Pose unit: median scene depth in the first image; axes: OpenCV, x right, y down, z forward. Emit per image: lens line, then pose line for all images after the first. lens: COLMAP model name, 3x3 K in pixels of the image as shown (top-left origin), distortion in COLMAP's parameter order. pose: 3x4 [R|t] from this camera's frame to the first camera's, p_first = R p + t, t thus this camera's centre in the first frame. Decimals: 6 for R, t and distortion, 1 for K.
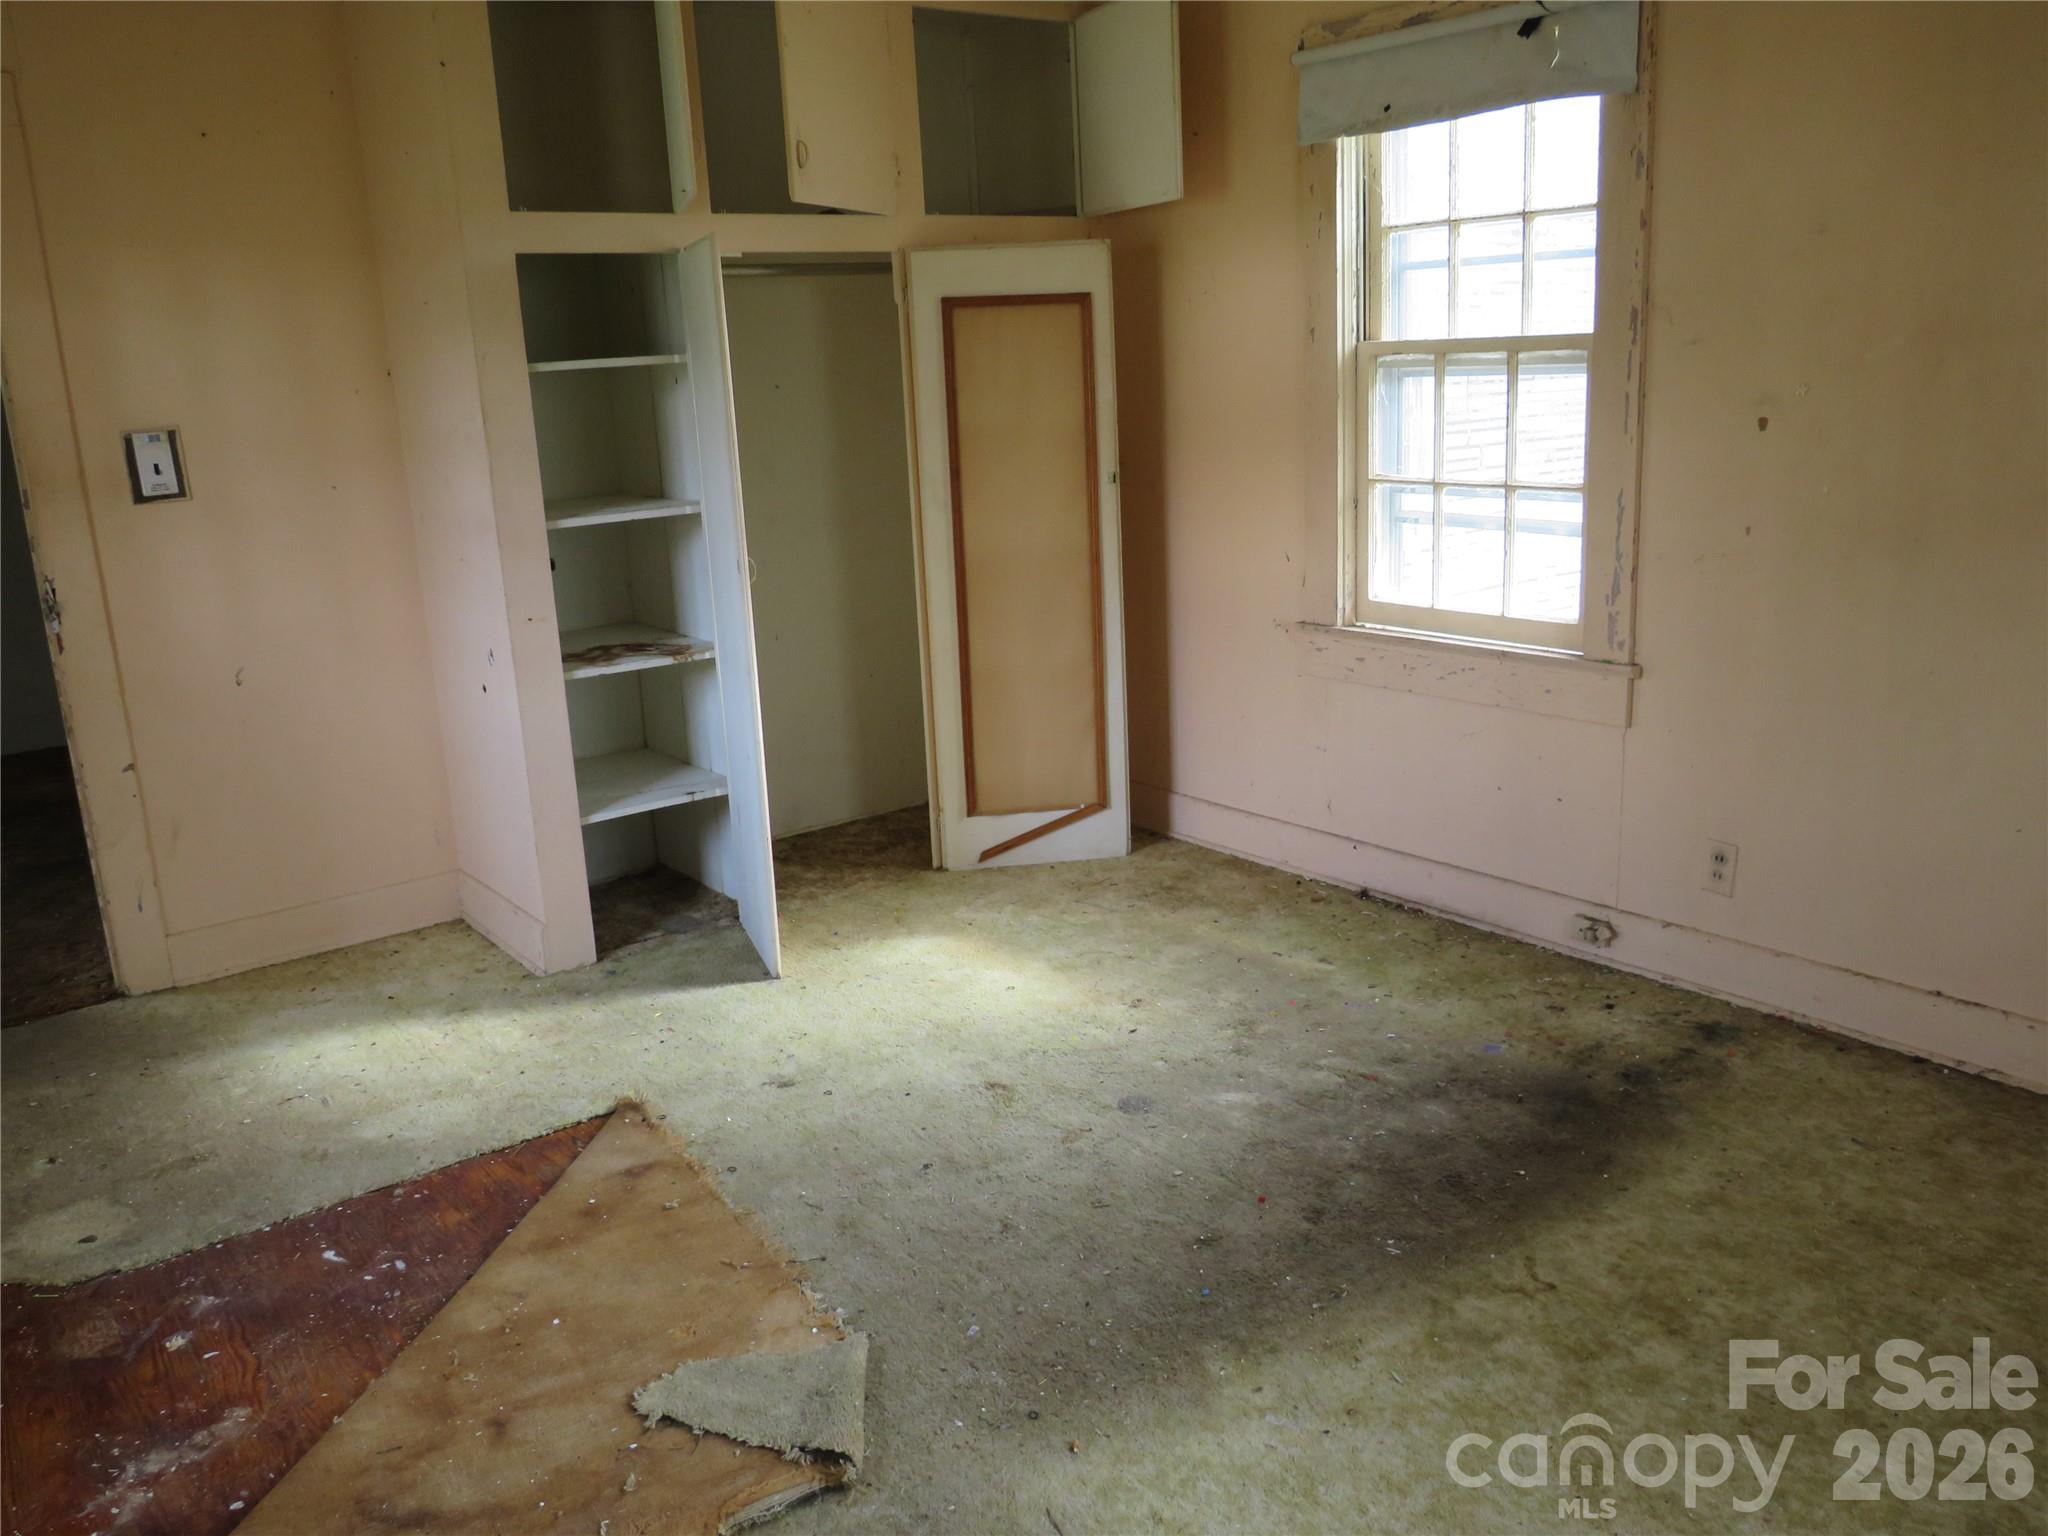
lens RADIAL K [[1675.6, 0, 1020.6], [0, 1675.6, 770.8], [0, 0, 1]] dist [-0.048743, 0.006913]
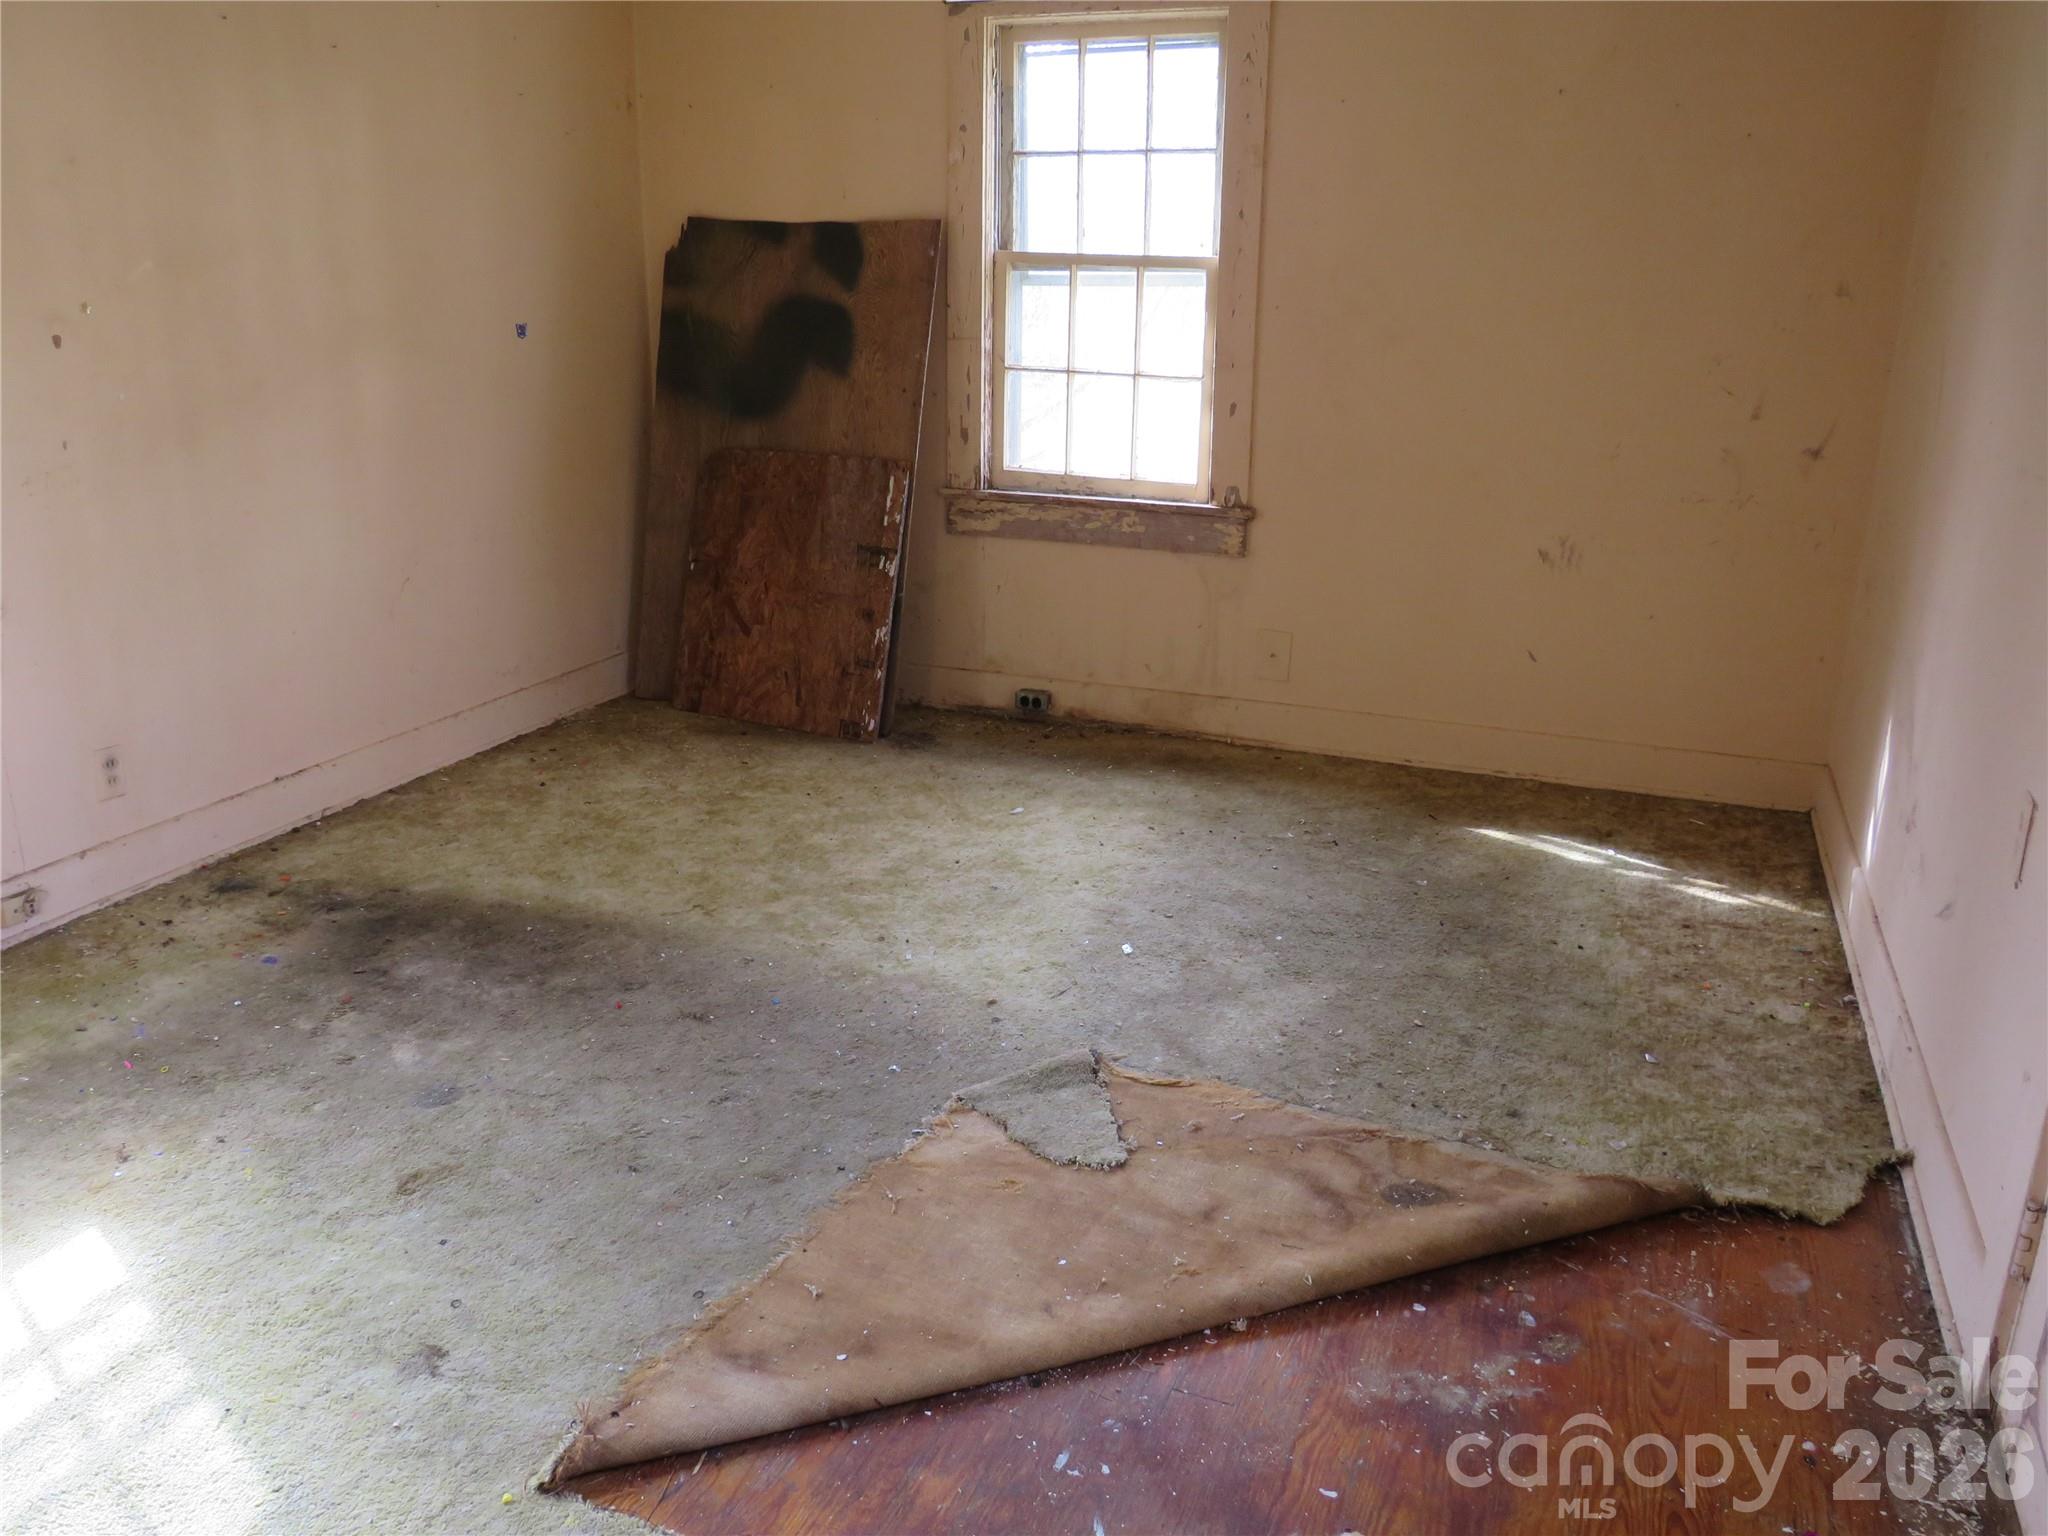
lens RADIAL K [[1675.6, 0, 1018.3], [0, 1675.6, 770.2], [0, 0, 1]] dist [-0.048743, 0.006913]
pose [[-0.541931, -0.206015, 0.814782, -0.832103], [0.214422, 0.903511, 0.371067, -0.233735], [-0.812610, 0.375800, -0.445466, 1.137658]]
